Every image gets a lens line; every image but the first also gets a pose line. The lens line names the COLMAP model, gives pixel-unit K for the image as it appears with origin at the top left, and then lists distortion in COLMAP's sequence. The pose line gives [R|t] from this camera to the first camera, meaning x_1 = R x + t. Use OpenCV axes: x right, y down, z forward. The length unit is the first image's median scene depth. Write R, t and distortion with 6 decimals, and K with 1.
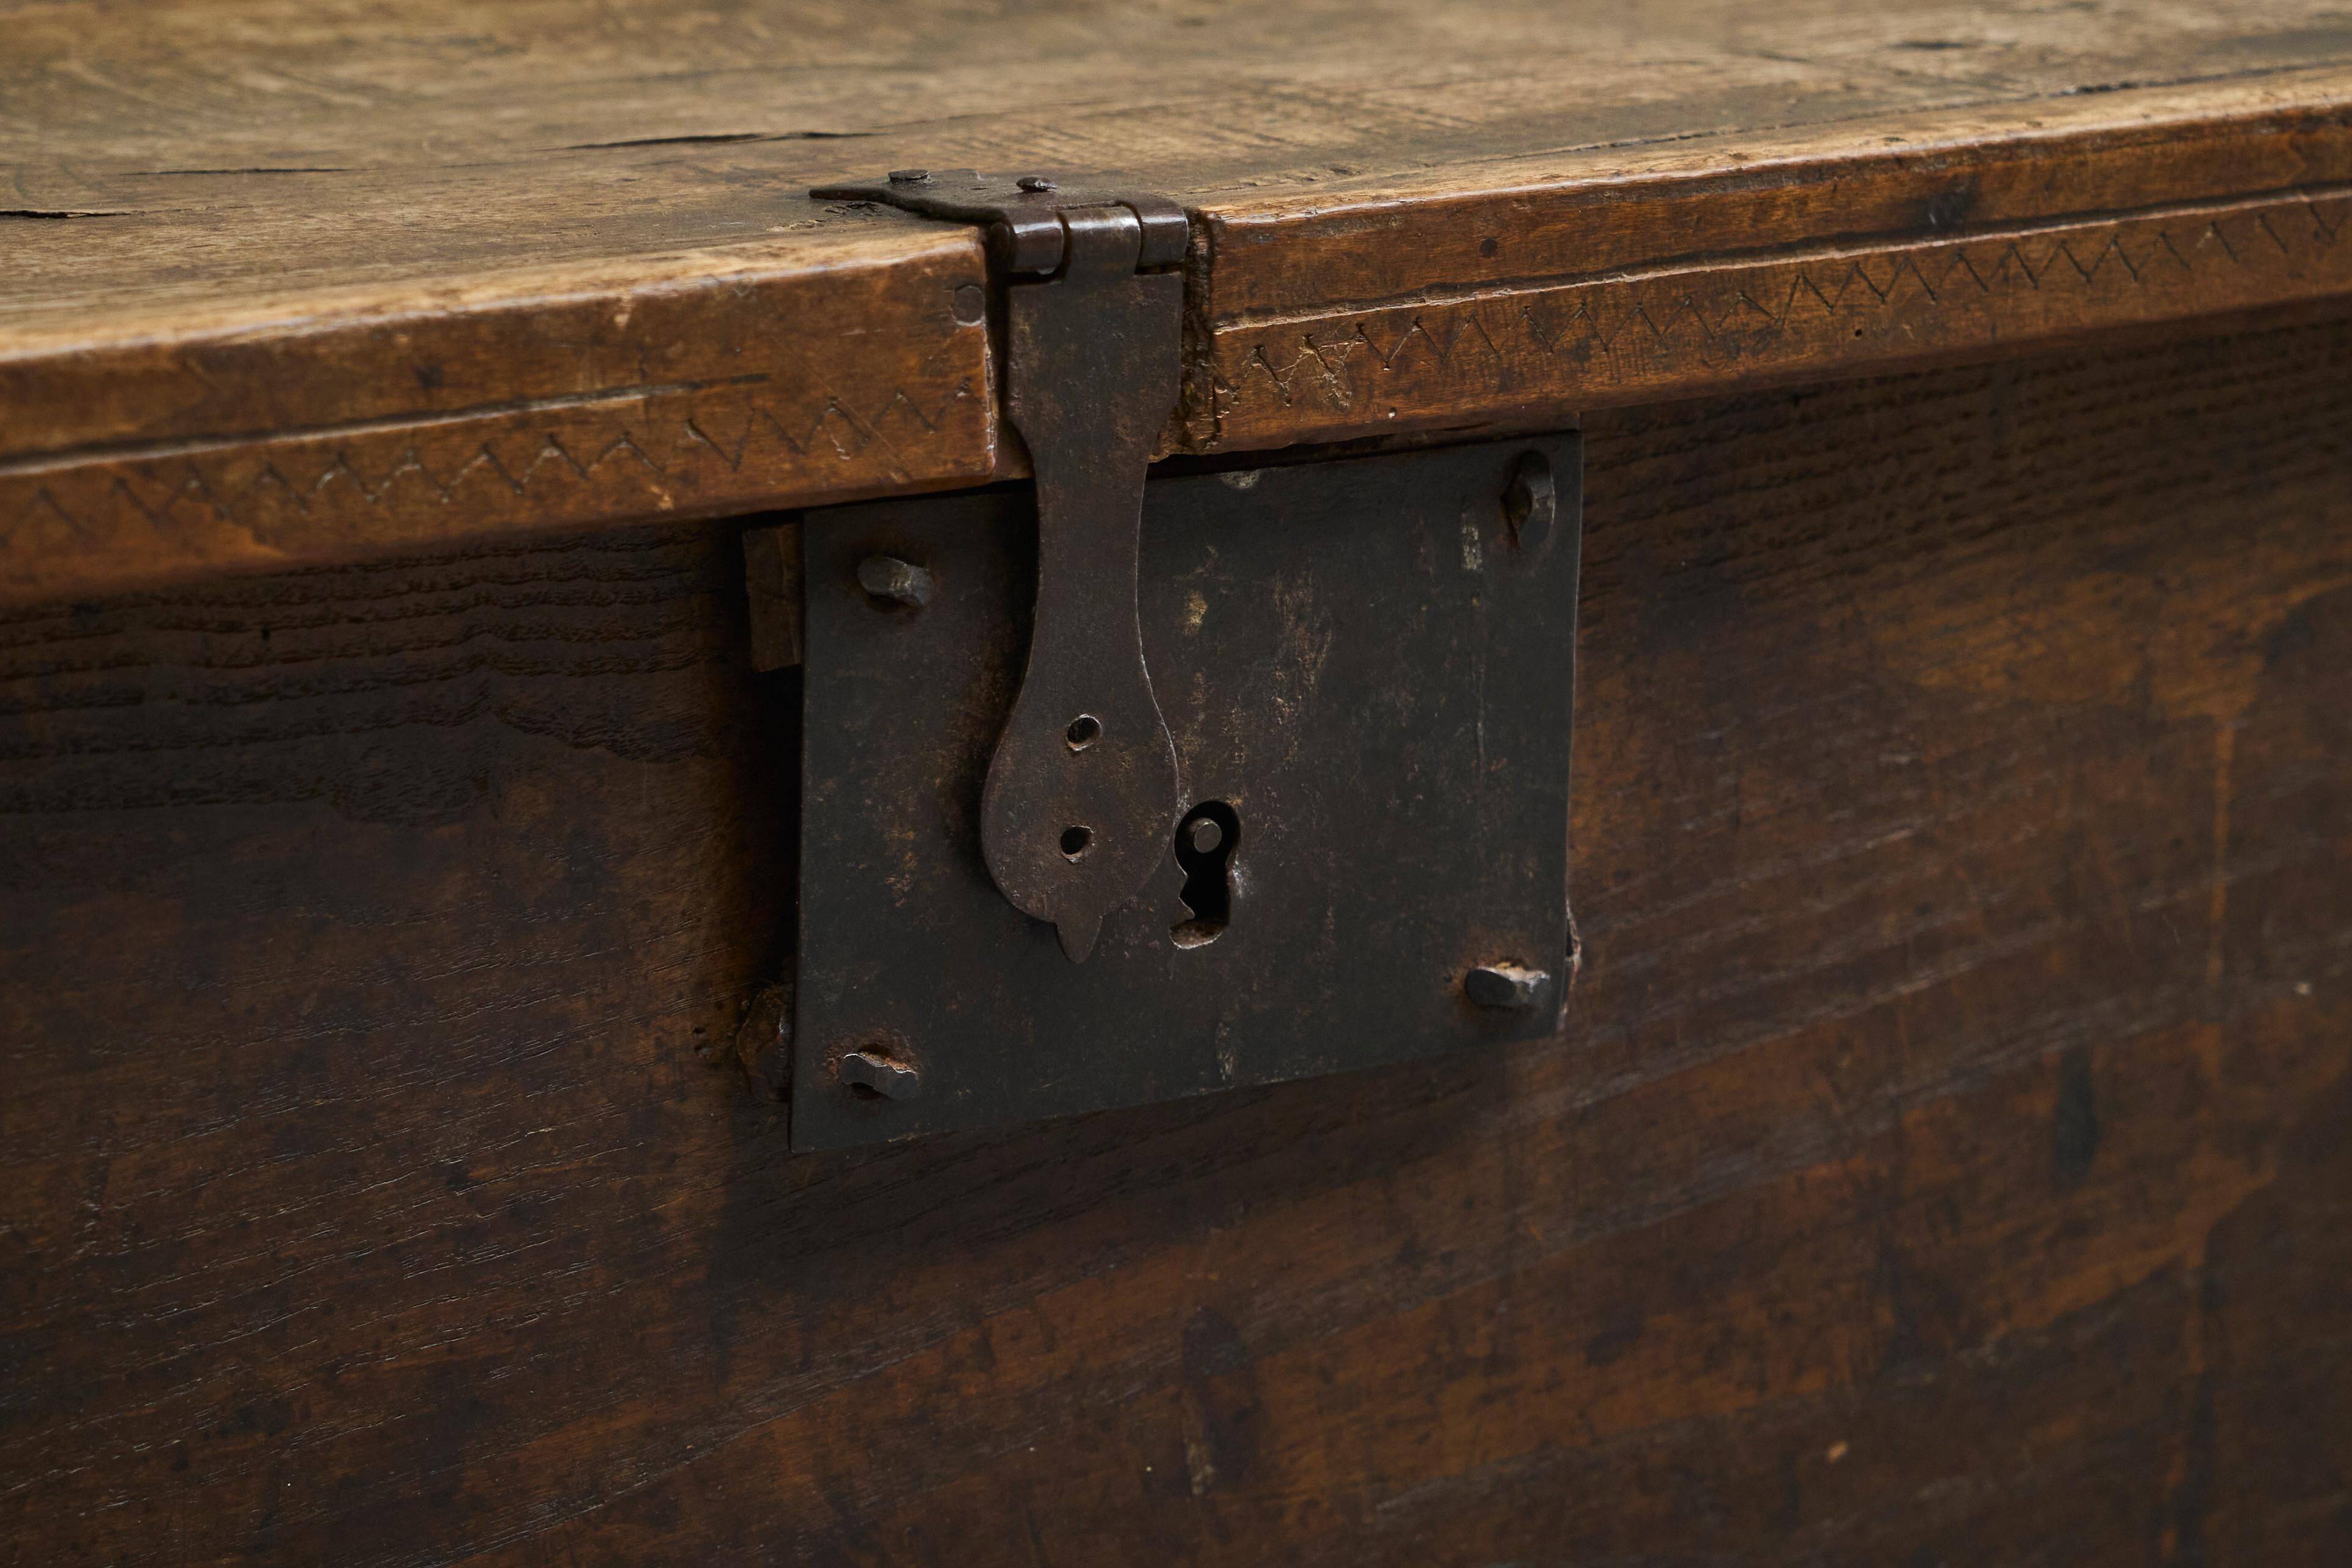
lens RADIAL K [[5912.6, 0, 1176.0], [0, 5912.6, 784.0], [0, 0, 1]] dist [-0.040204, -0.144468]
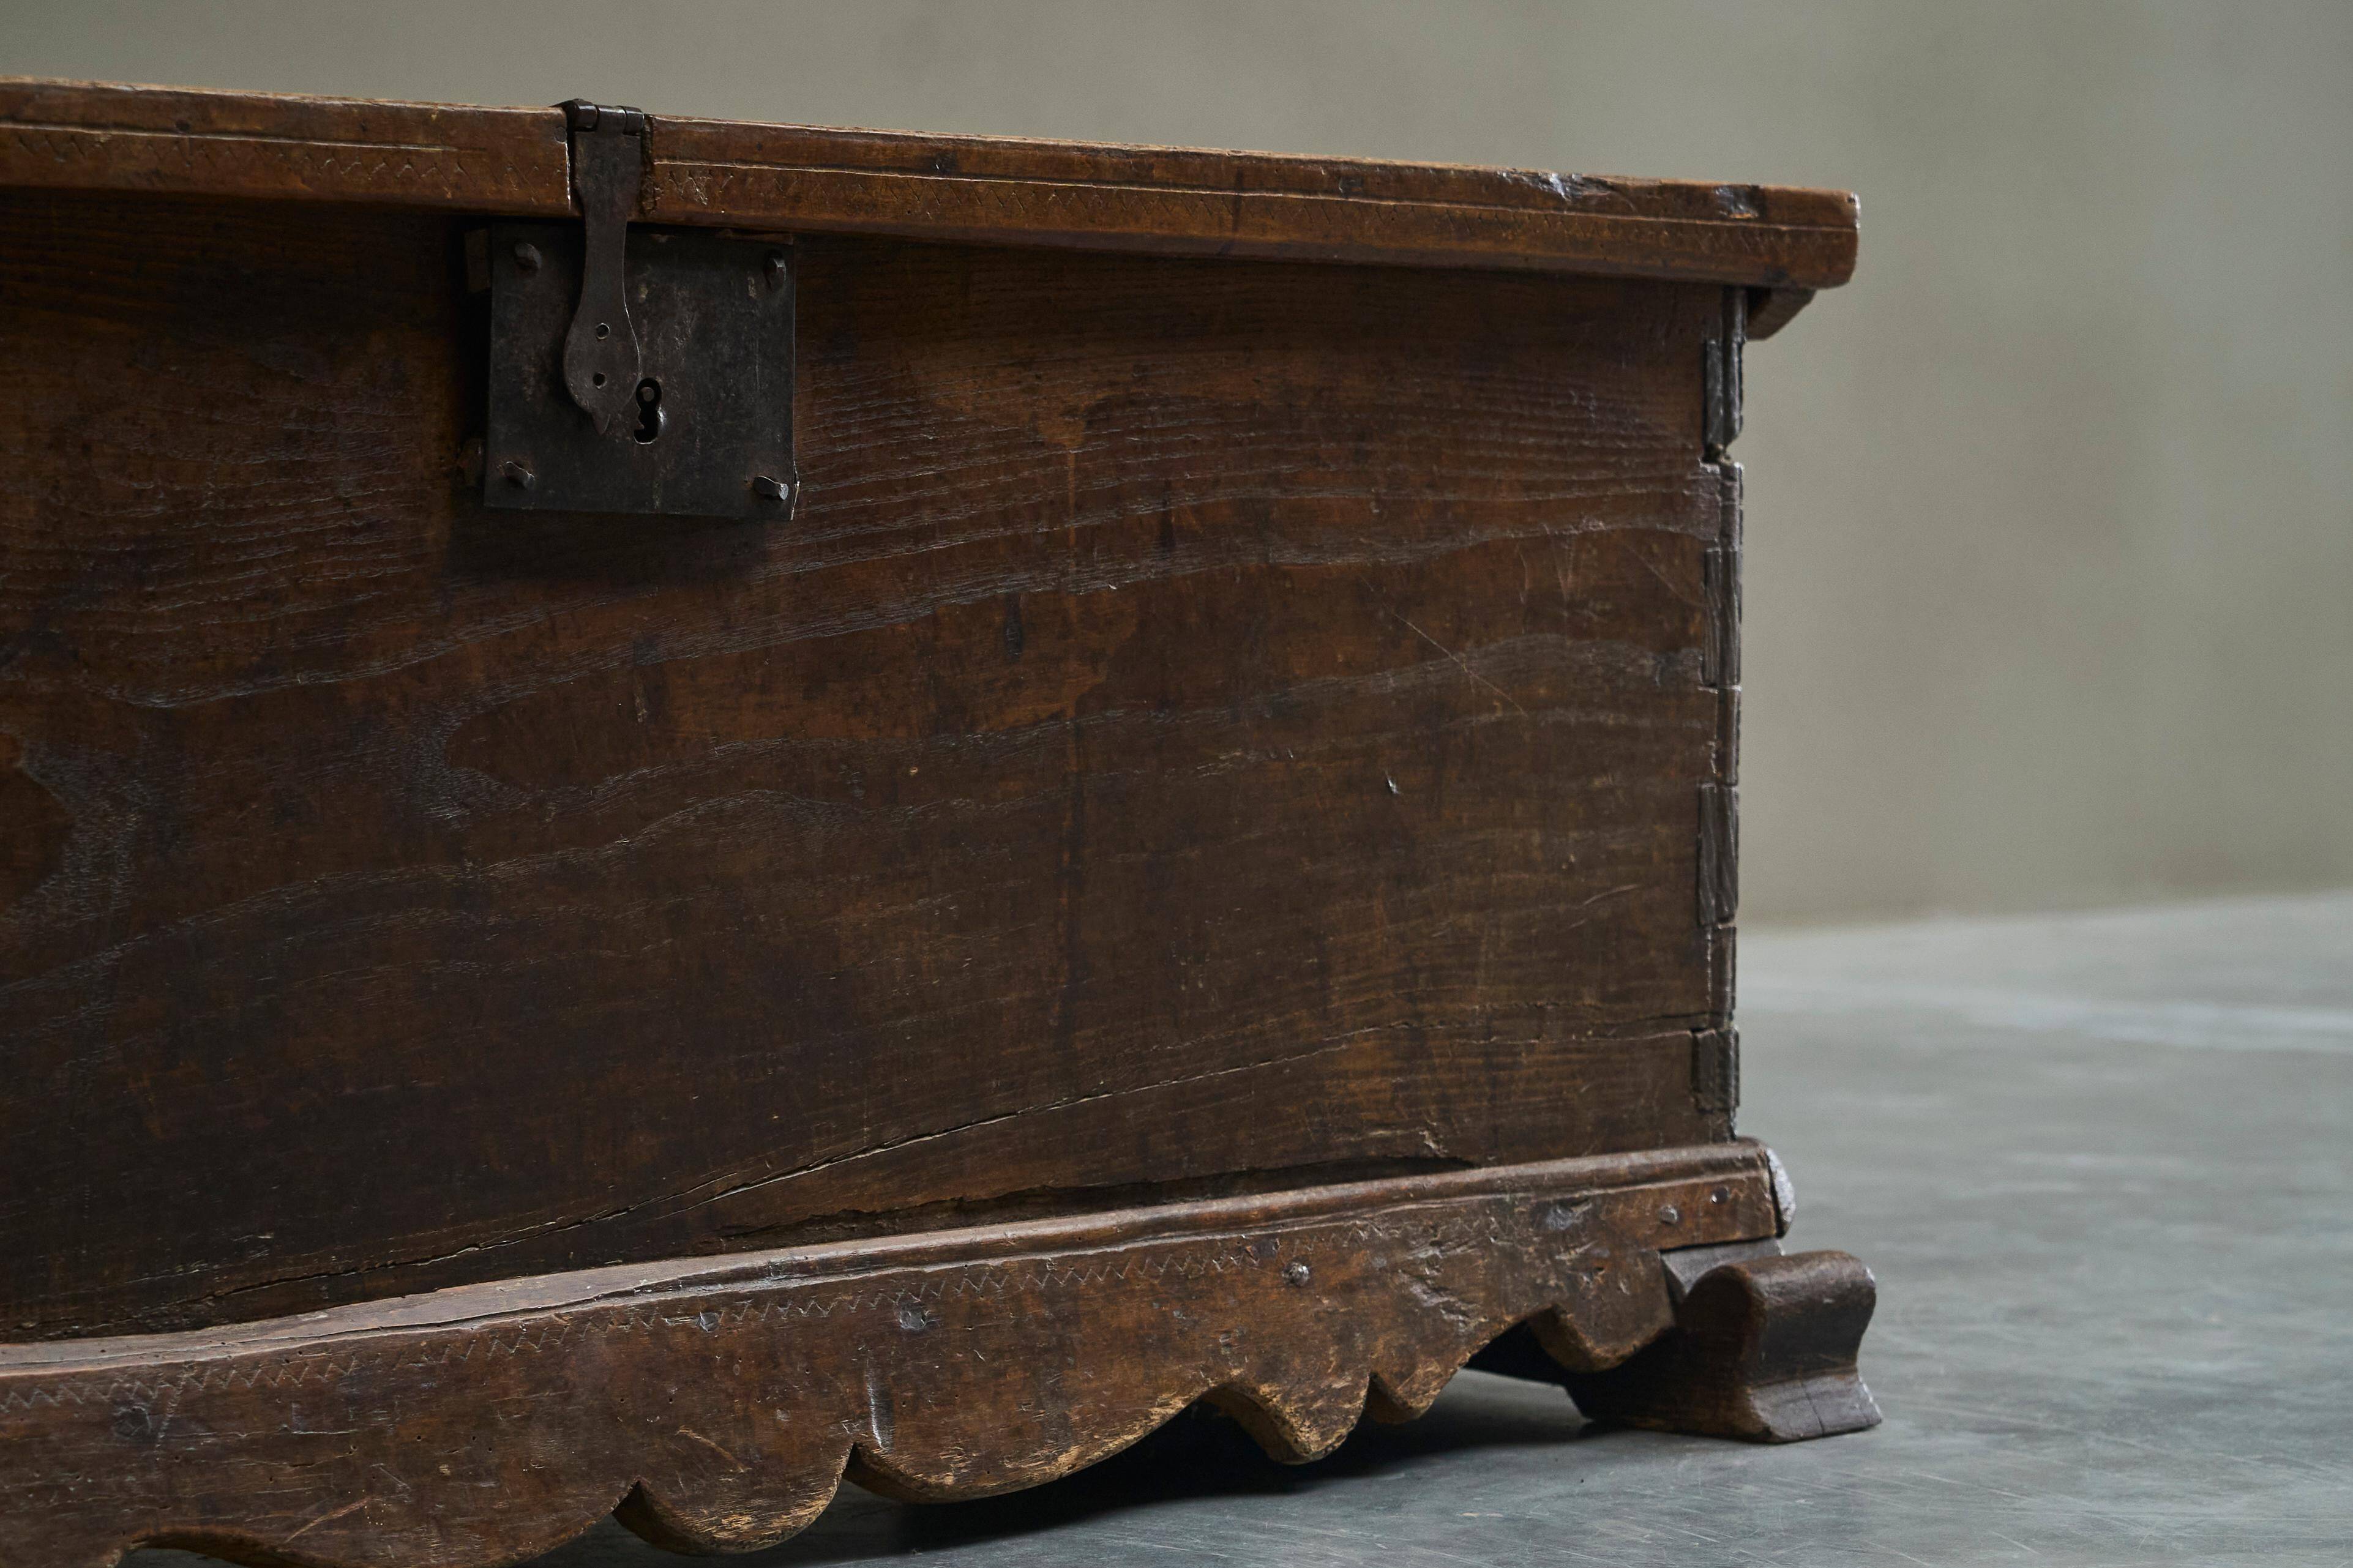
lens RADIAL K [[6431.4, 0, 1175.6], [0, 6431.4, 754.2], [0, 0, 1]] dist [-0.017387, 0.347728]
pose [[0.976693, -0.011633, 0.214323, -0.352469], [0.063969, 0.968930, -0.238921, 0.801276], [-0.204885, 0.247063, 0.947091, -1.468657]]
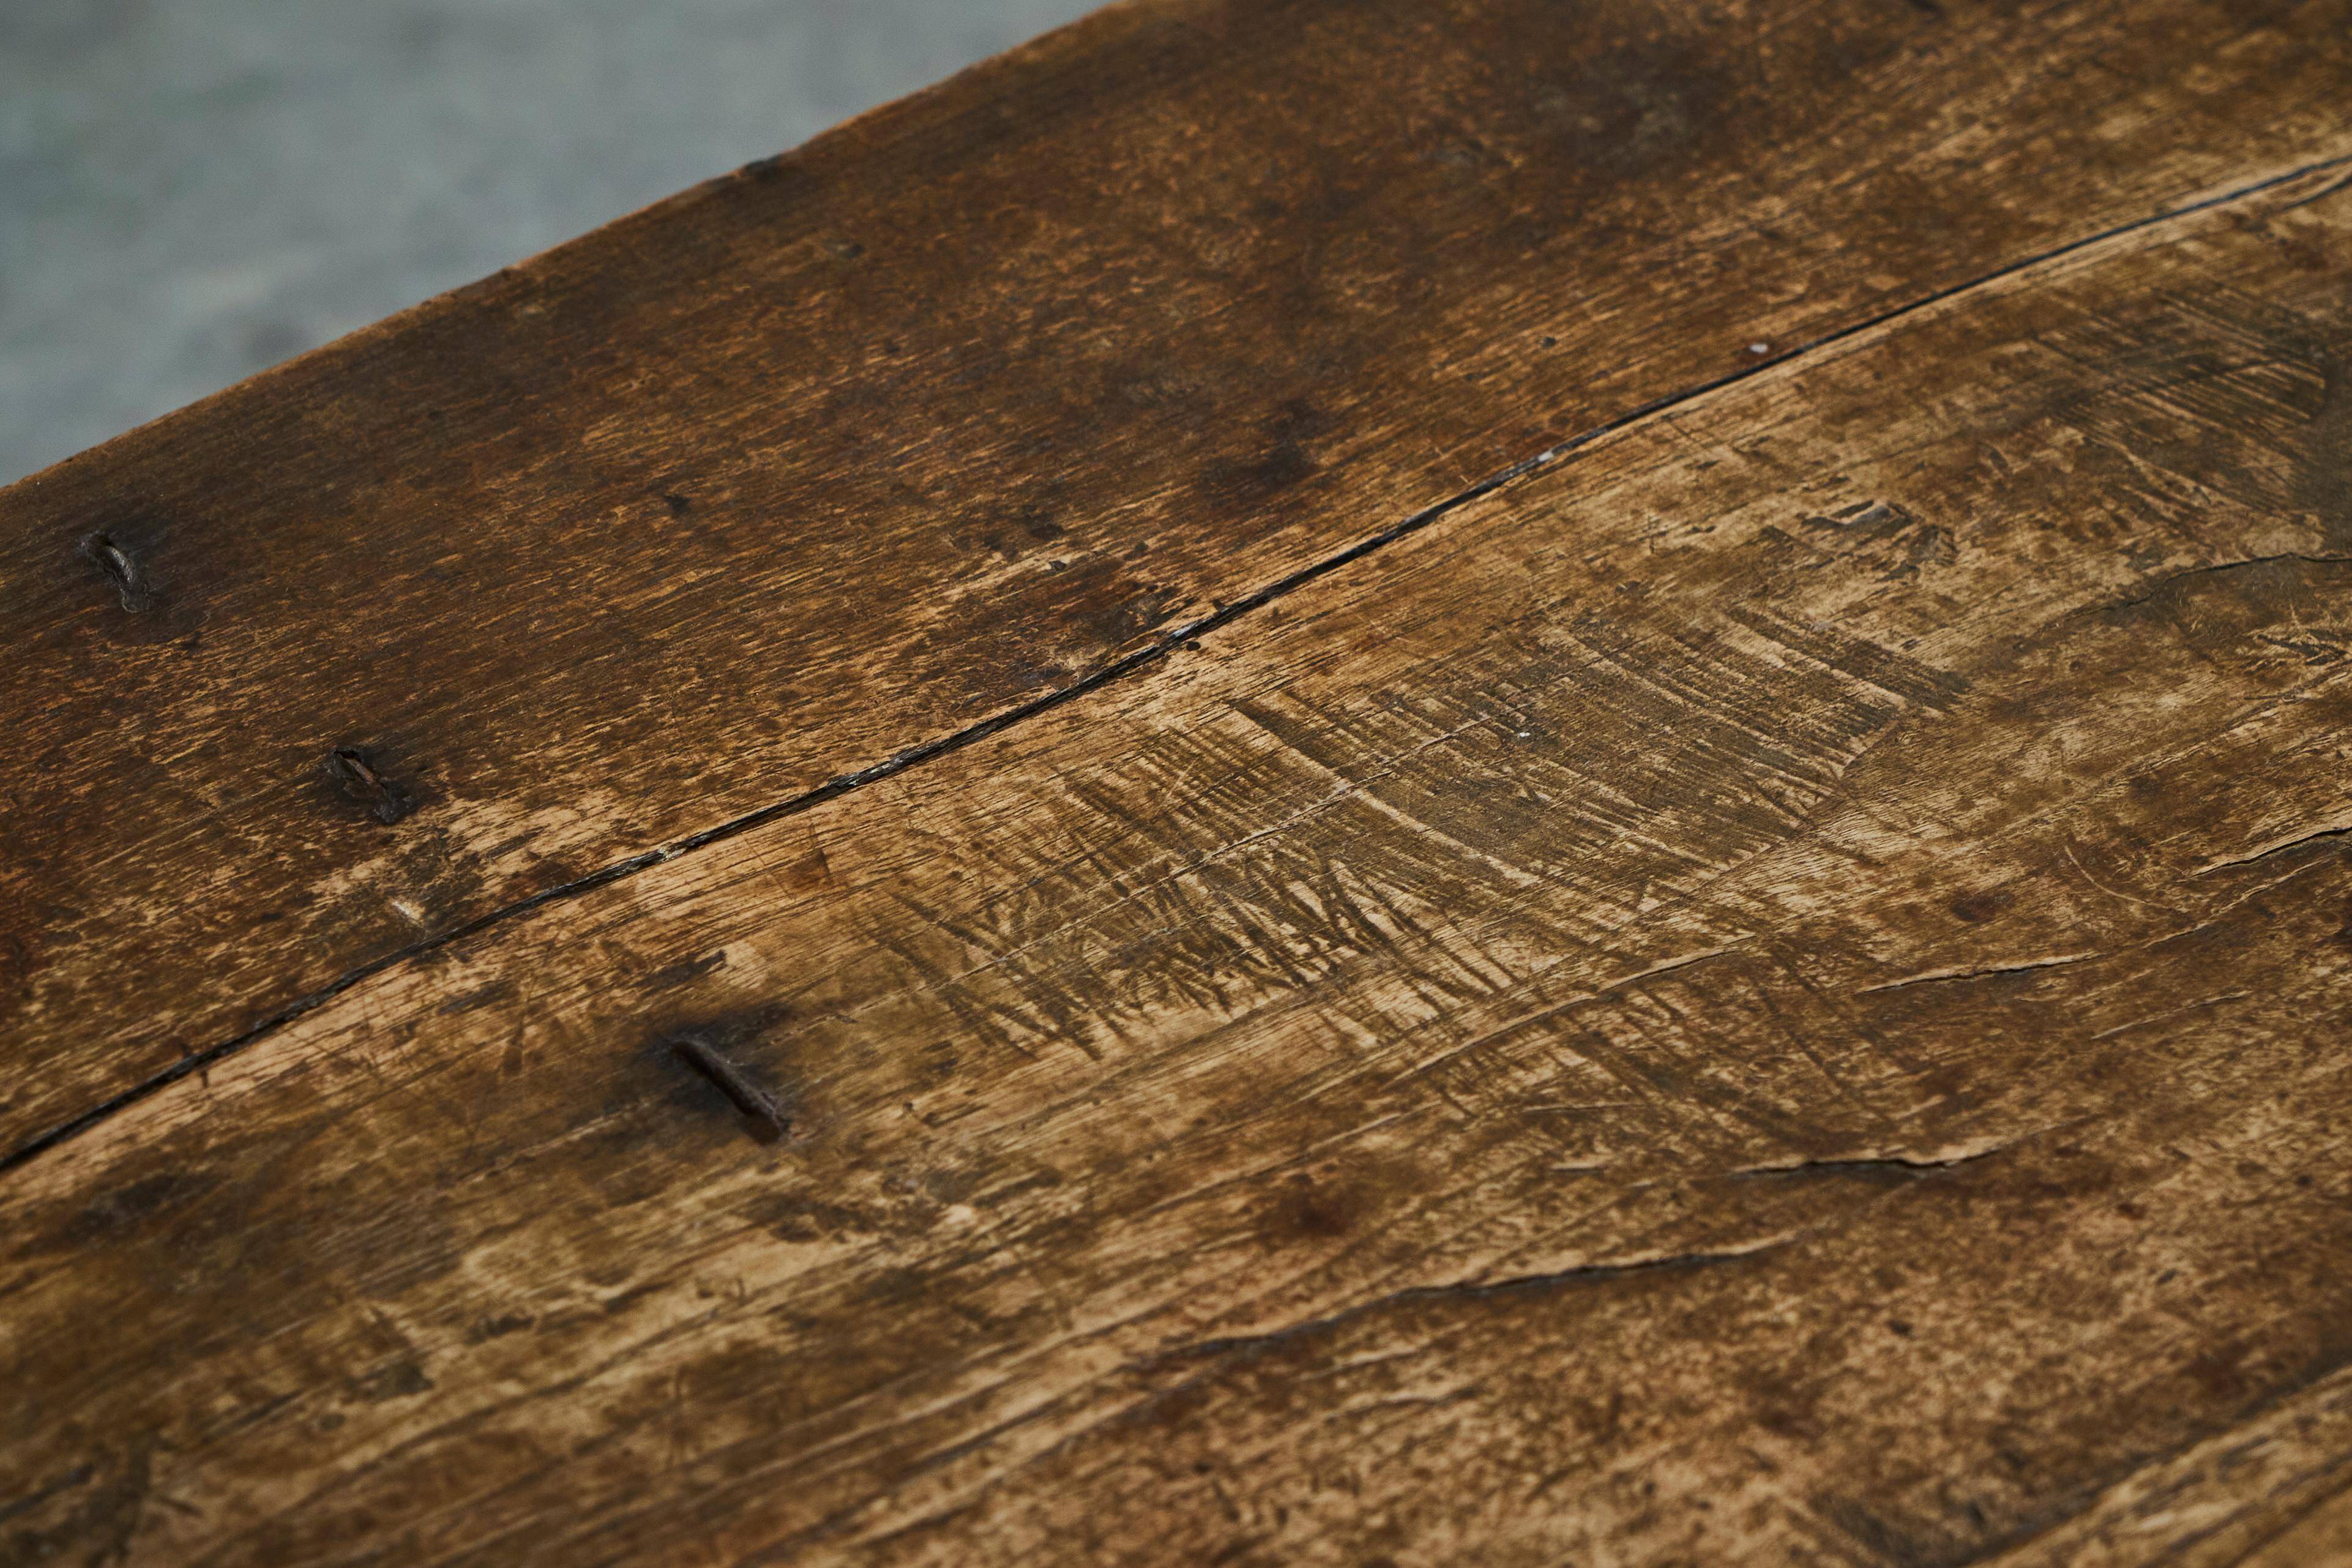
lens RADIAL K [[5900.9, 0, 1176.0], [0, 5900.9, 784.0], [0, 0, 1]] dist [-0.020151, -0.369605]
pose [[0.986057, -0.093459, 0.137681, -0.480037], [0.038352, 0.932749, 0.358481, -0.560994], [-0.161925, -0.348202, 0.923328, 0.086688]]
